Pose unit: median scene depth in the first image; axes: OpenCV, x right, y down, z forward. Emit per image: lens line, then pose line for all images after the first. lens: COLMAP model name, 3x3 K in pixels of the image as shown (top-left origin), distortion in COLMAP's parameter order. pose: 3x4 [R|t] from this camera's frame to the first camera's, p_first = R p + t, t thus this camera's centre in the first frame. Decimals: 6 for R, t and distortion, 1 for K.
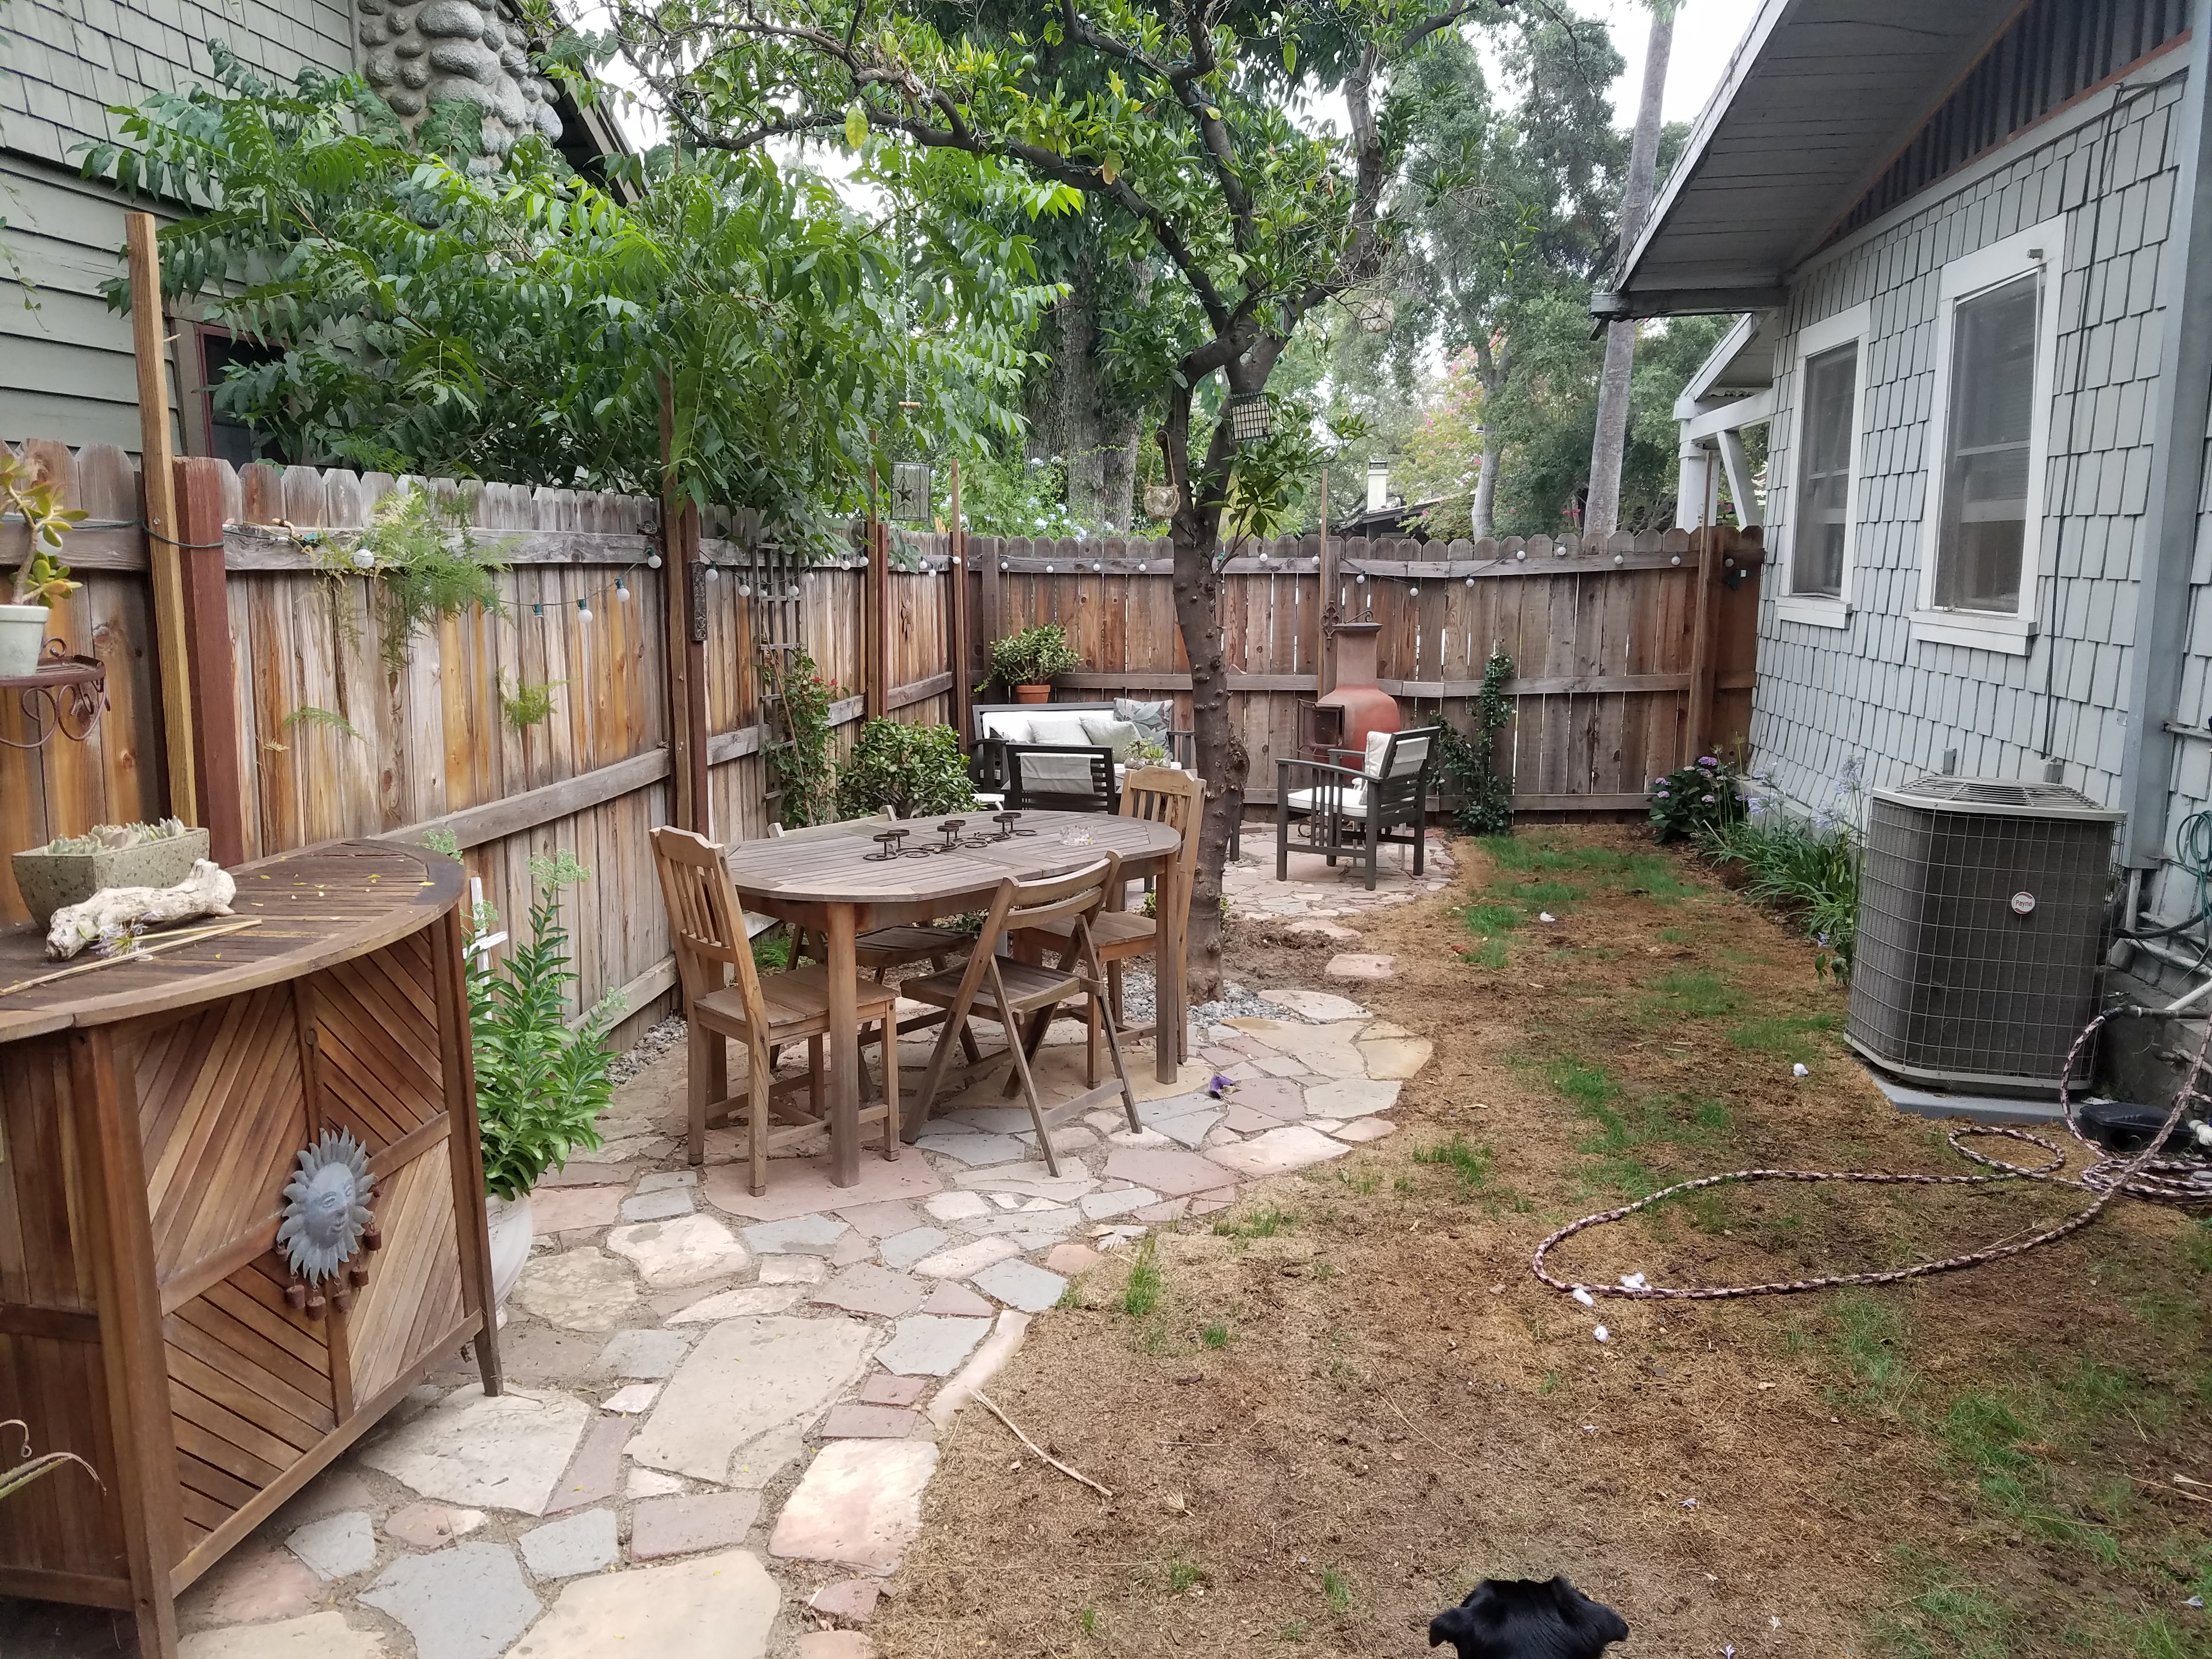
lens RADIAL K [[1693.8, 0, 1105.7], [0, 1693.8, 860.3], [0, 0, 1]] dist [0.244262, -0.401327]
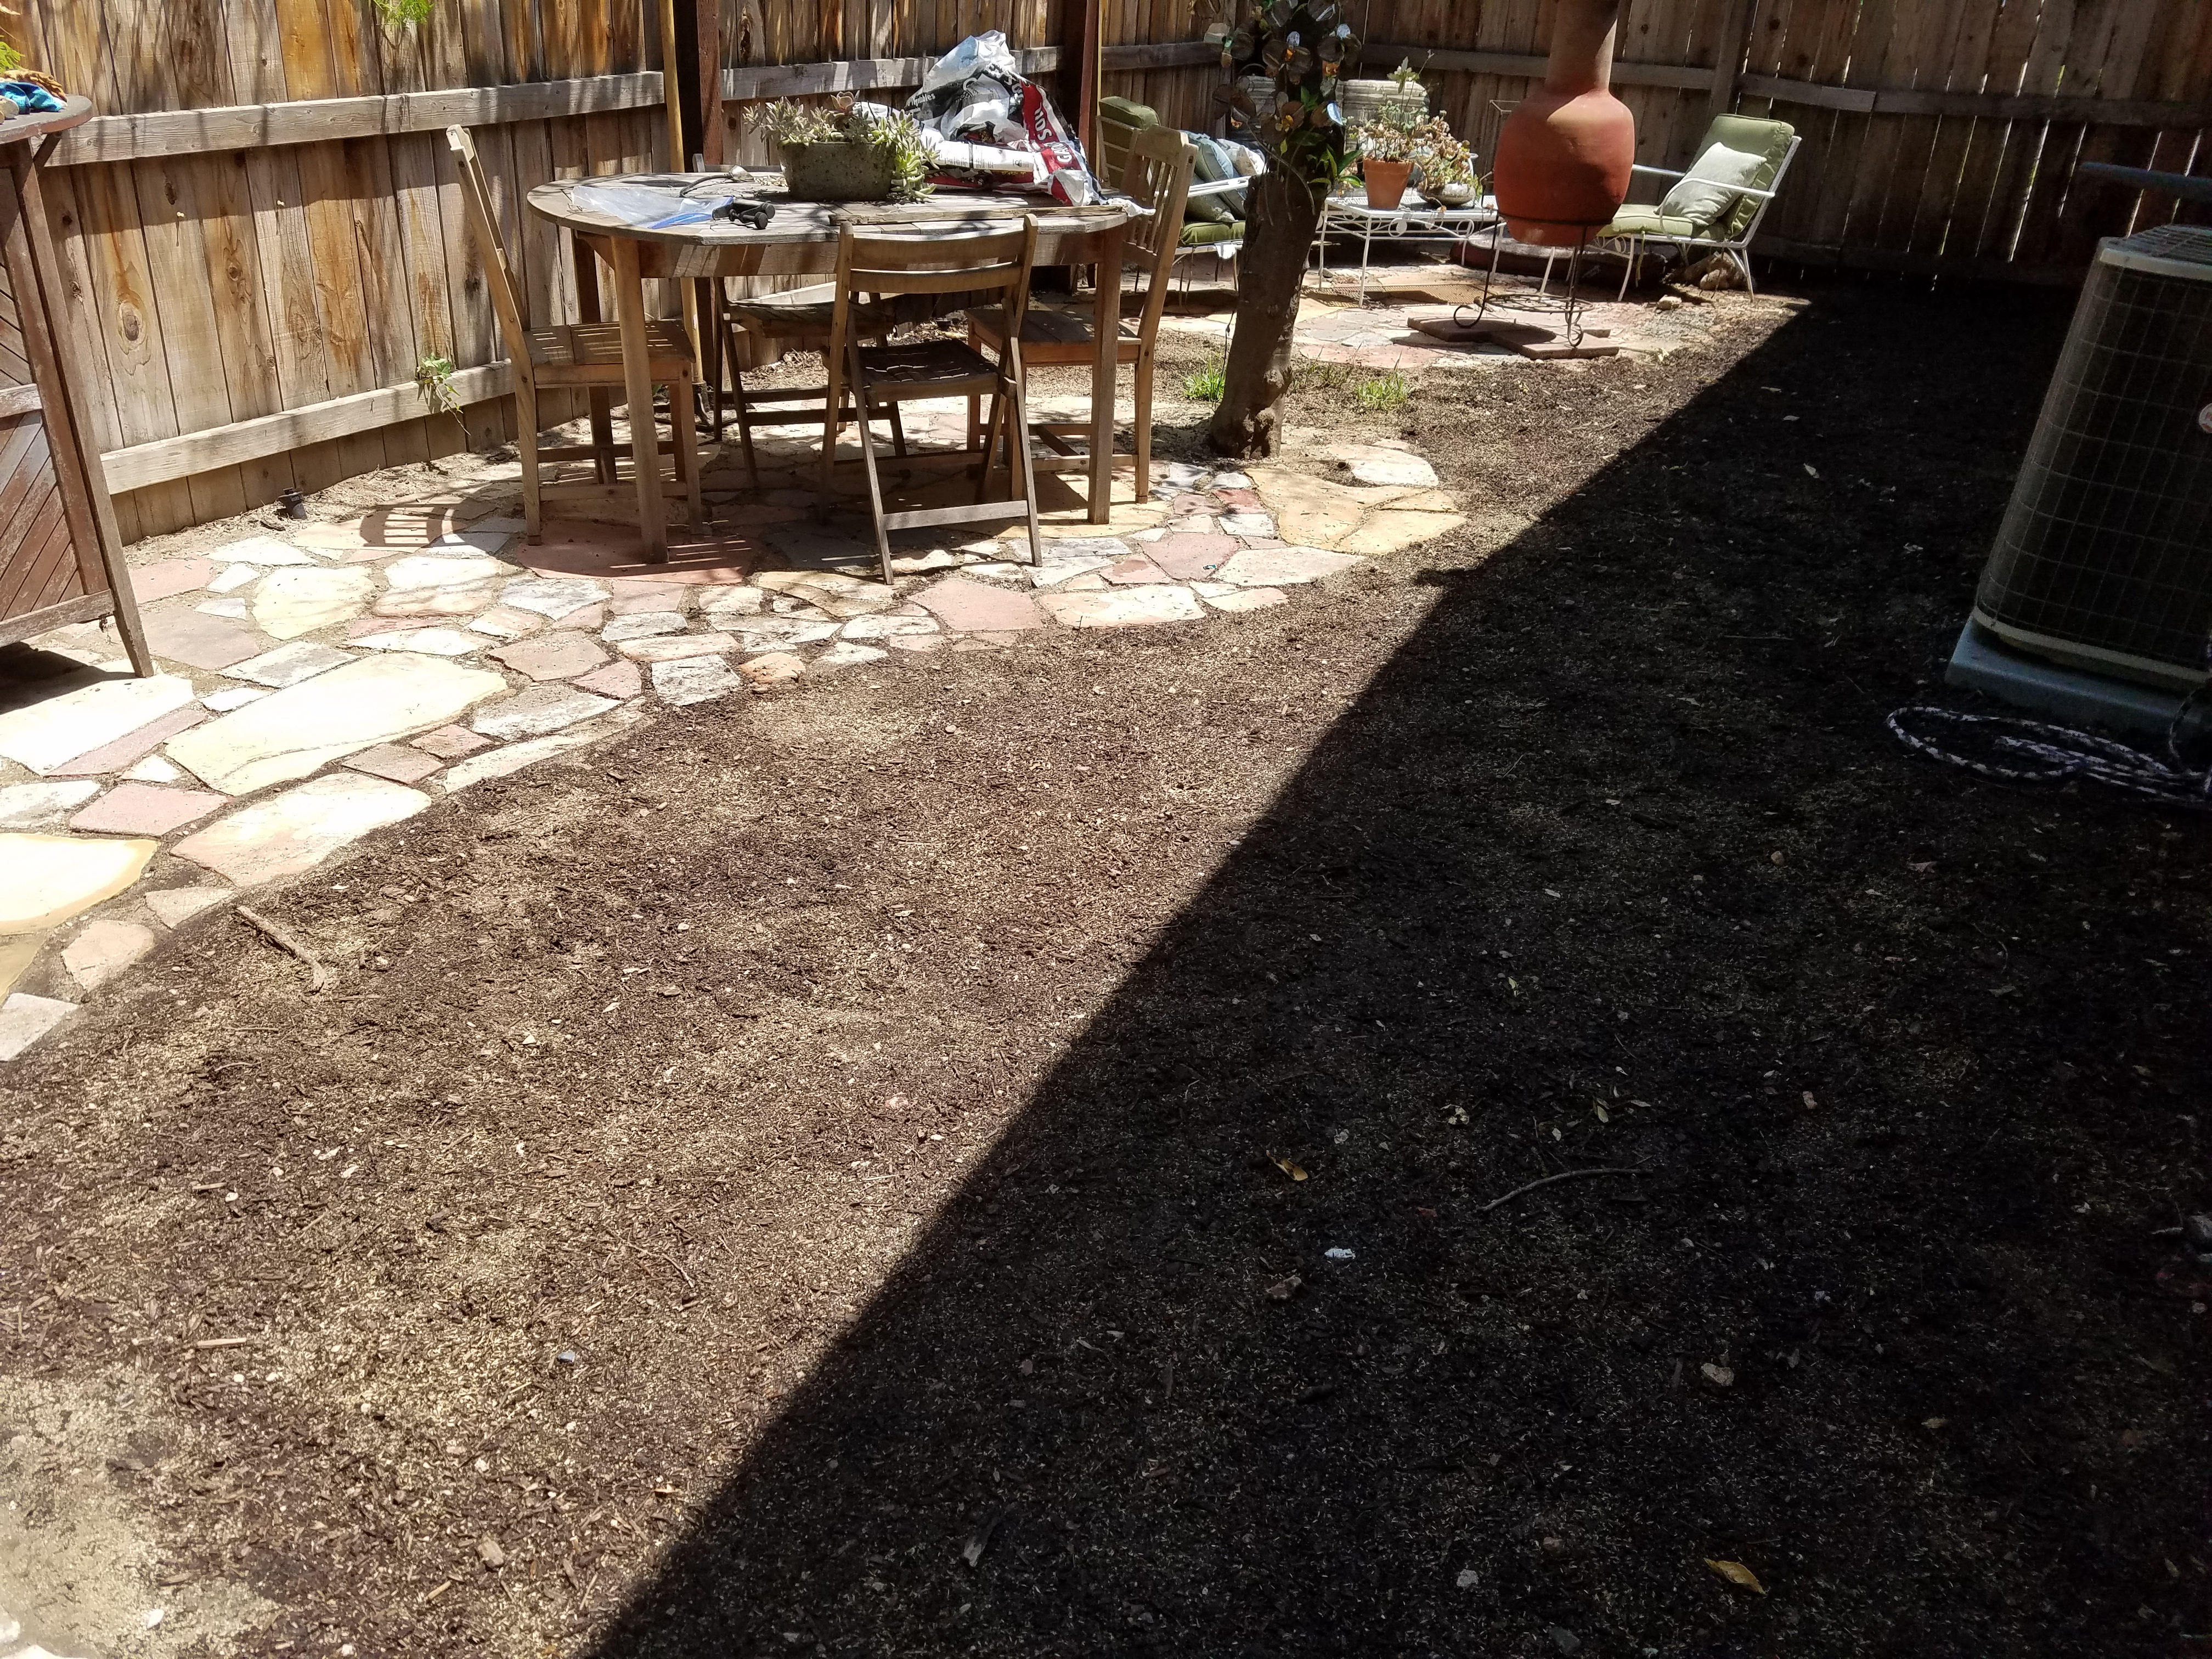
lens RADIAL K [[1688.6, 0, 1063.6], [0, 1688.6, 885.8], [0, 0, 1]] dist [0.238174, -0.399253]
pose [[0.931597, 0.203754, -0.301018, 0.392221], [-0.097873, 0.938148, 0.332114, 0.016516], [0.350069, -0.279935, 0.893917, 0.167574]]
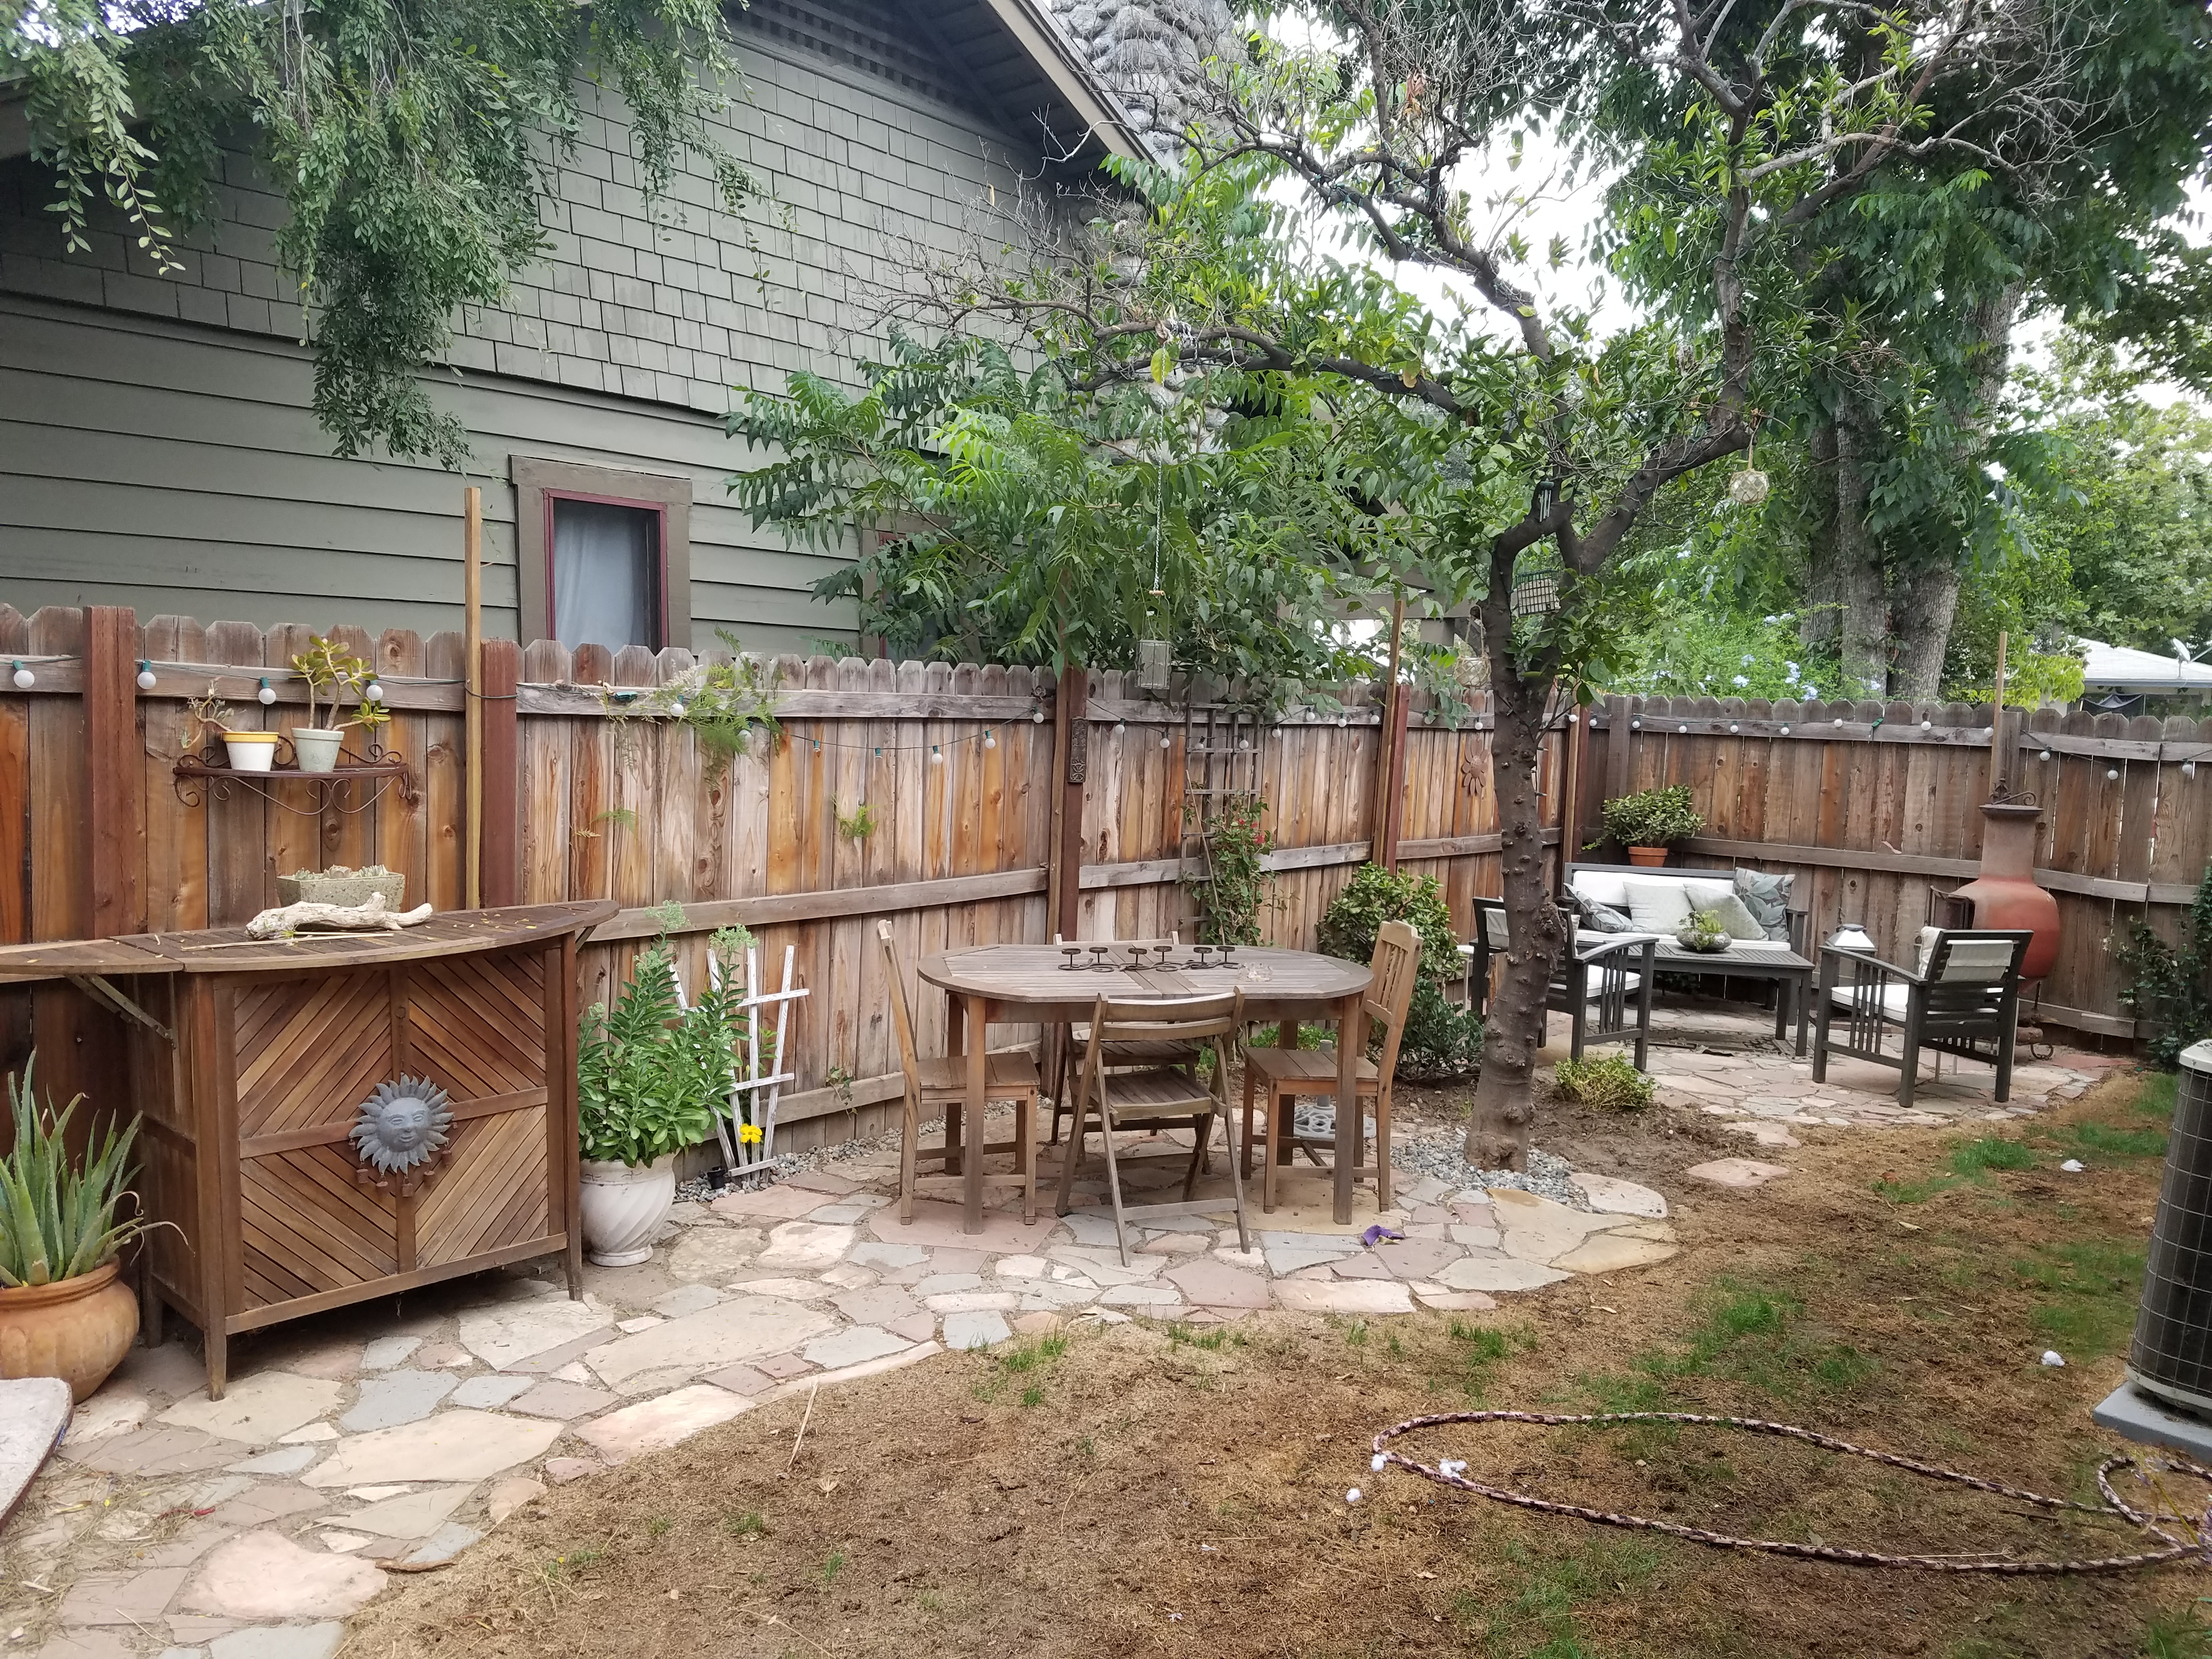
lens RADIAL K [[1688.6, 0, 1063.6], [0, 1688.6, 885.8], [0, 0, 1]] dist [0.238174, -0.399253]
pose [[0.827393, 0.090902, -0.554217, 0.545852], [-0.128302, 0.991313, -0.028949, -0.025713], [0.546771, 0.095060, 0.831868, 0.019037]]
